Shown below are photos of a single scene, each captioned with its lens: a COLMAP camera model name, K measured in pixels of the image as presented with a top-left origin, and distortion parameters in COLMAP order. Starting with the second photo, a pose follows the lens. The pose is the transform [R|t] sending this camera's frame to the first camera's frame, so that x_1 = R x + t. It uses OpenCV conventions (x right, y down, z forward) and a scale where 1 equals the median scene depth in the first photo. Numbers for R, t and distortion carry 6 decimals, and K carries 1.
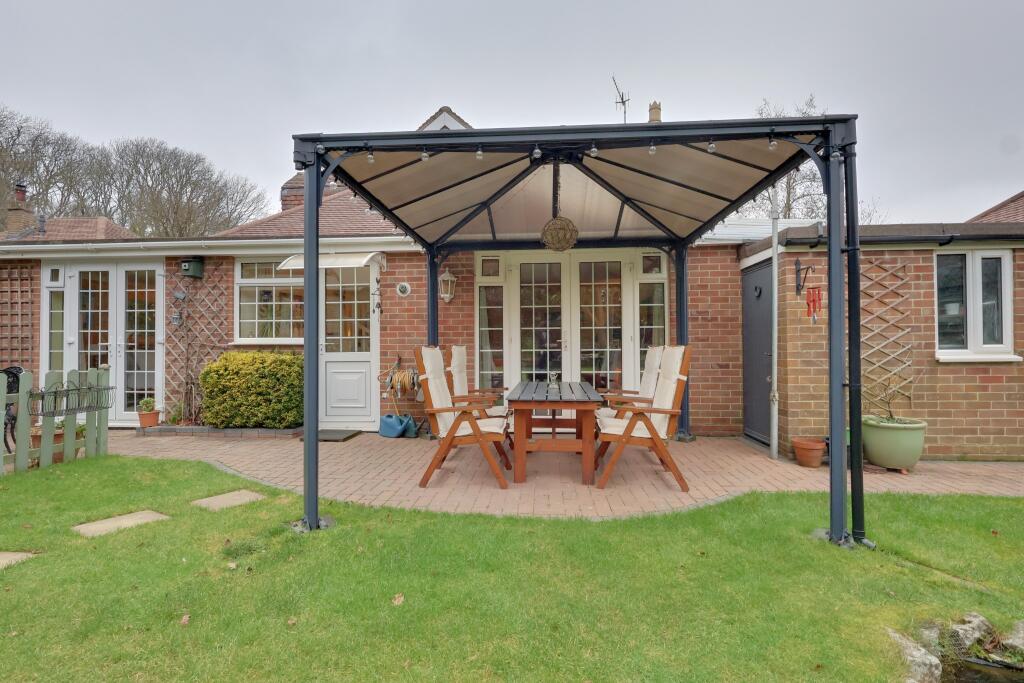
lens RADIAL K [[478.4, 0, 512.0], [0, 478.4, 341.5], [0, 0, 1]] dist [-0.000251, 0.001124]
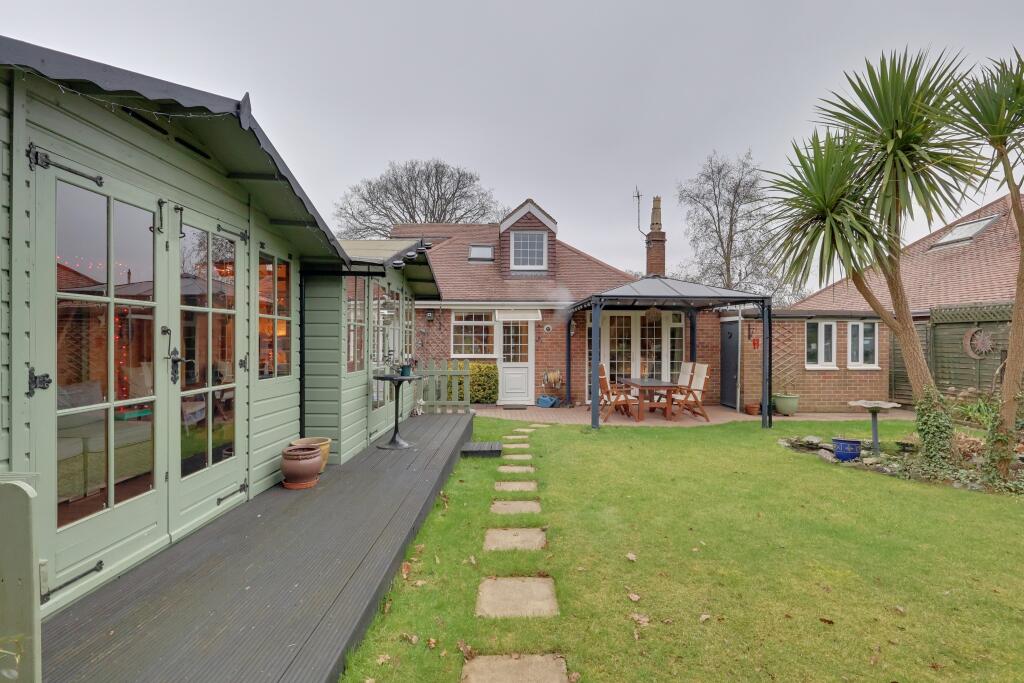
lens RADIAL K [[478.4, 0, 512.0], [0, 478.4, 341.5], [0, 0, 1]] dist [-0.000251, 0.001124]
pose [[0.993946, 0.006656, 0.109672, -0.753626], [-0.008192, 0.999874, 0.013566, -0.110463], [-0.109568, -0.014382, 0.993875, -1.107489]]
